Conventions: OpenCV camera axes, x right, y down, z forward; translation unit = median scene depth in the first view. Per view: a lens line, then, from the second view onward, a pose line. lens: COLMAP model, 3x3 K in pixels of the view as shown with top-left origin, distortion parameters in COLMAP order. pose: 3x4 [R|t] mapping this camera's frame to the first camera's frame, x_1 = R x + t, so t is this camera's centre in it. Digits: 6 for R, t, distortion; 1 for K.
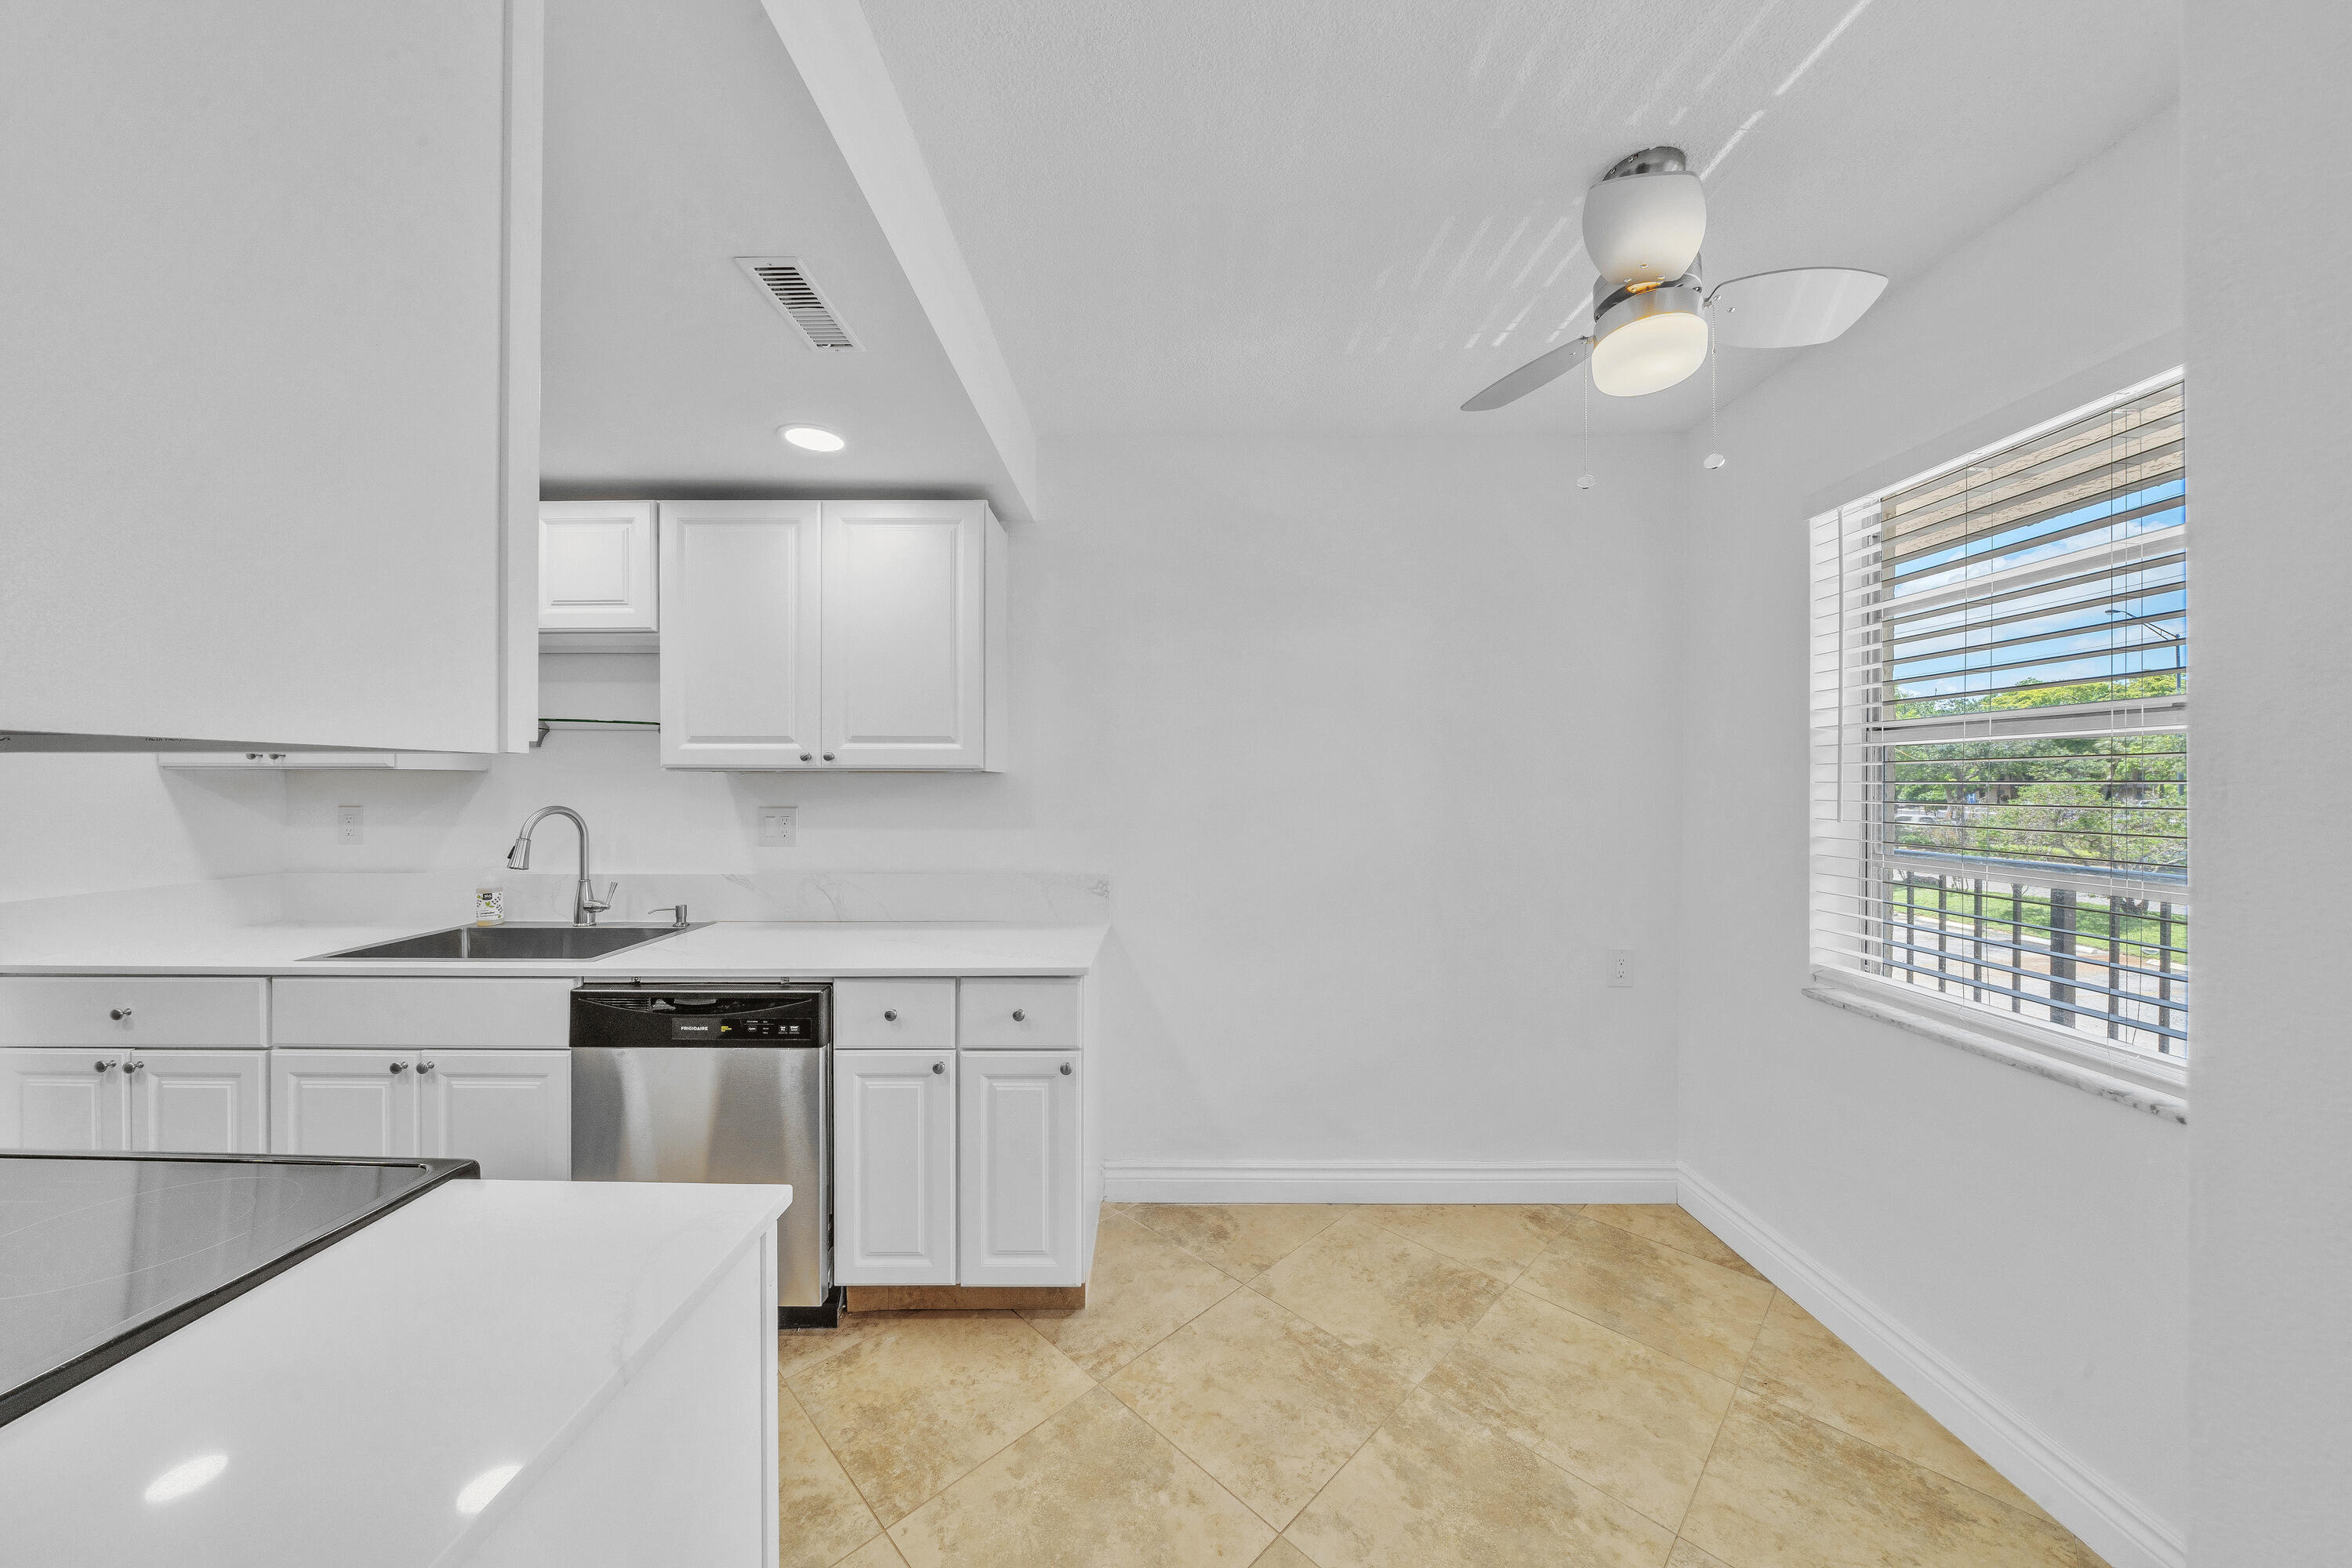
lens RADIAL K [[796.2, 0, 1176.0], [0, 796.2, 784.0], [0, 0, 1]] dist [-0.004600, -0.000075]
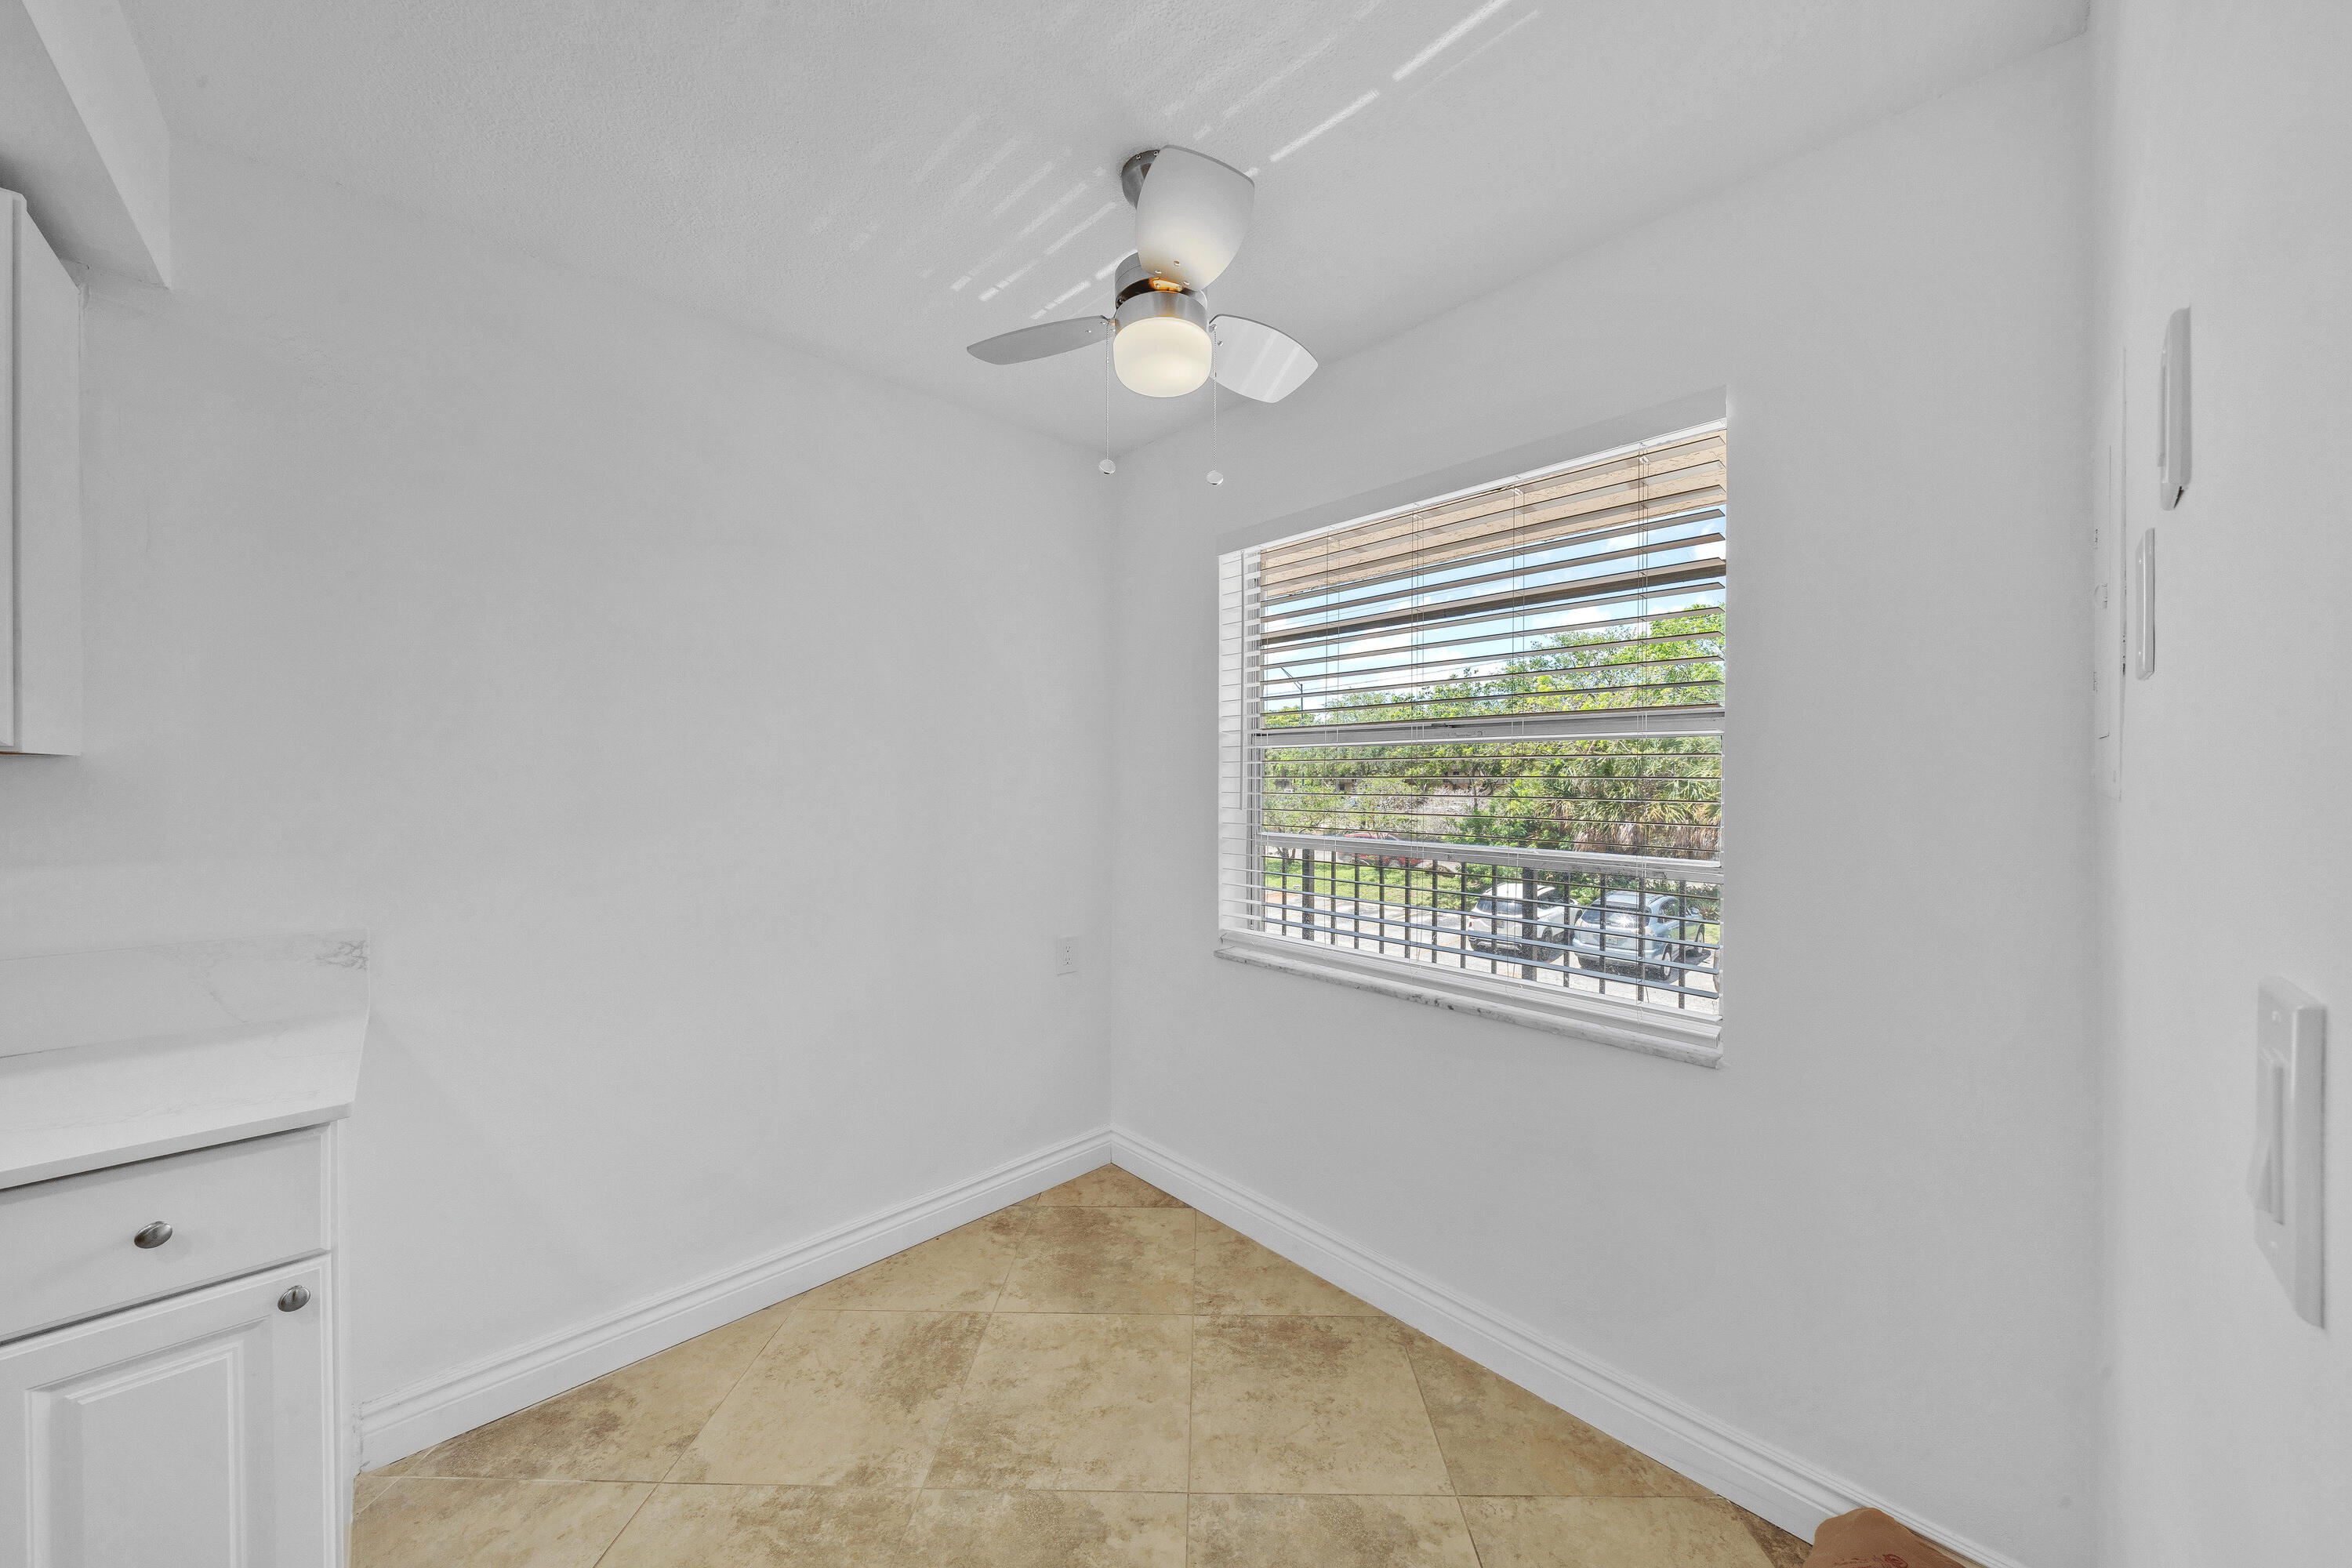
lens RADIAL K [[796.2, 0, 1176.0], [0, 796.2, 784.0], [0, 0, 1]] dist [-0.004600, -0.000075]
pose [[0.718671, -0.005203, 0.695331, -0.078816], [0.000551, 0.999976, 0.006913, -0.000427], [-0.695350, -0.004585, 0.718657, 0.190535]]
